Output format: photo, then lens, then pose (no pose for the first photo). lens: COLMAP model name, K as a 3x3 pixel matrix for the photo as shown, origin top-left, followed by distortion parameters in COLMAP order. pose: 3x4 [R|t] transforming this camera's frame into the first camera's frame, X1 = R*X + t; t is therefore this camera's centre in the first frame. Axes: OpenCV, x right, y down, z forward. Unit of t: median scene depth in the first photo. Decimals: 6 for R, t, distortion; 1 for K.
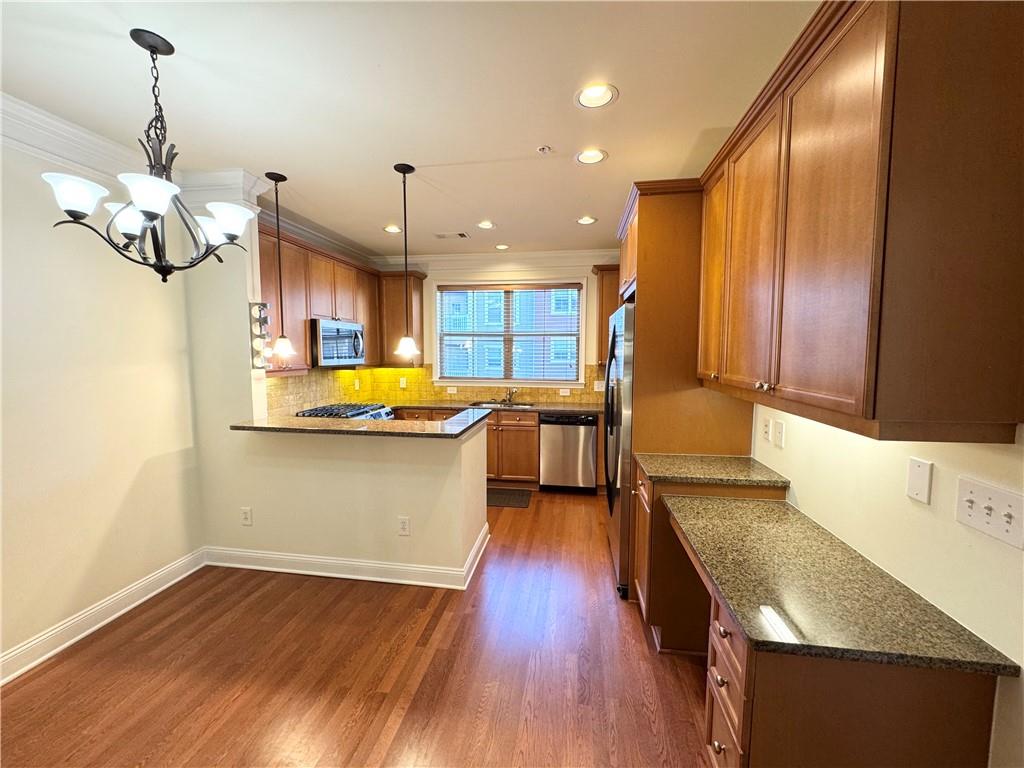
lens RADIAL K [[408.5, 0, 512.8], [0, 408.5, 384.5], [0, 0, 1]] dist [-0.004131, 0.000498]
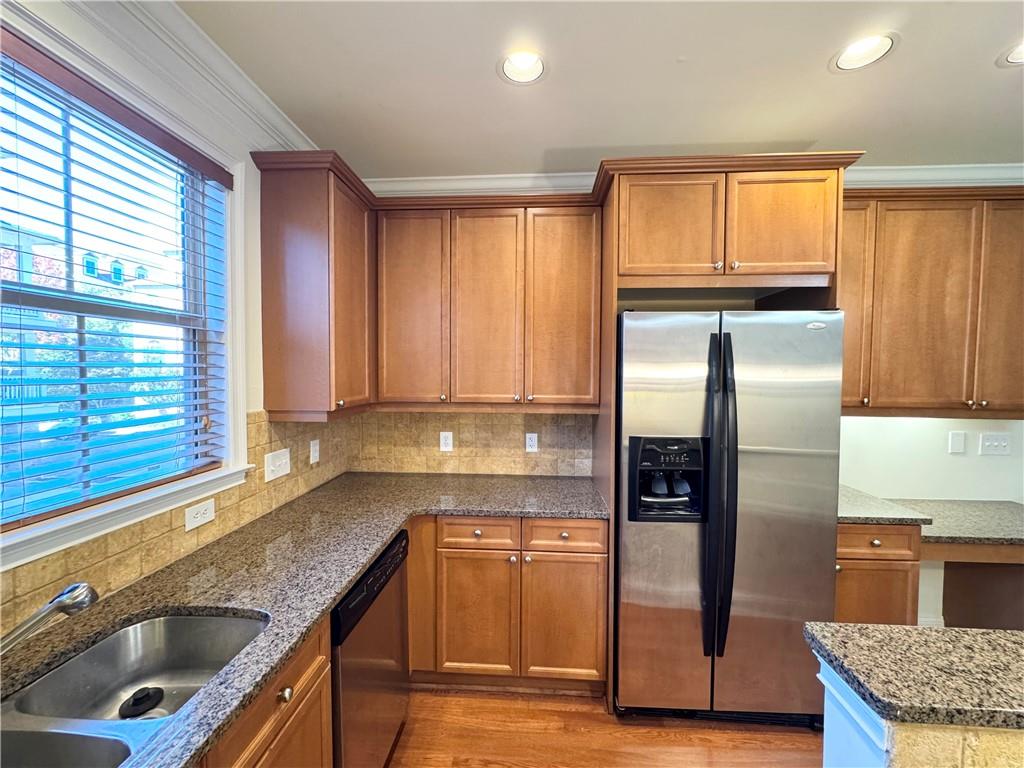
lens RADIAL K [[408.5, 0, 515.4], [0, 408.5, 382.9], [0, 0, 1]] dist [-0.004131, 0.000498]
pose [[-0.089996, -0.031861, 0.995432, -0.186476], [0.075699, 0.996378, 0.038735, -0.071636], [-0.993061, 0.078839, -0.087258, 0.814327]]
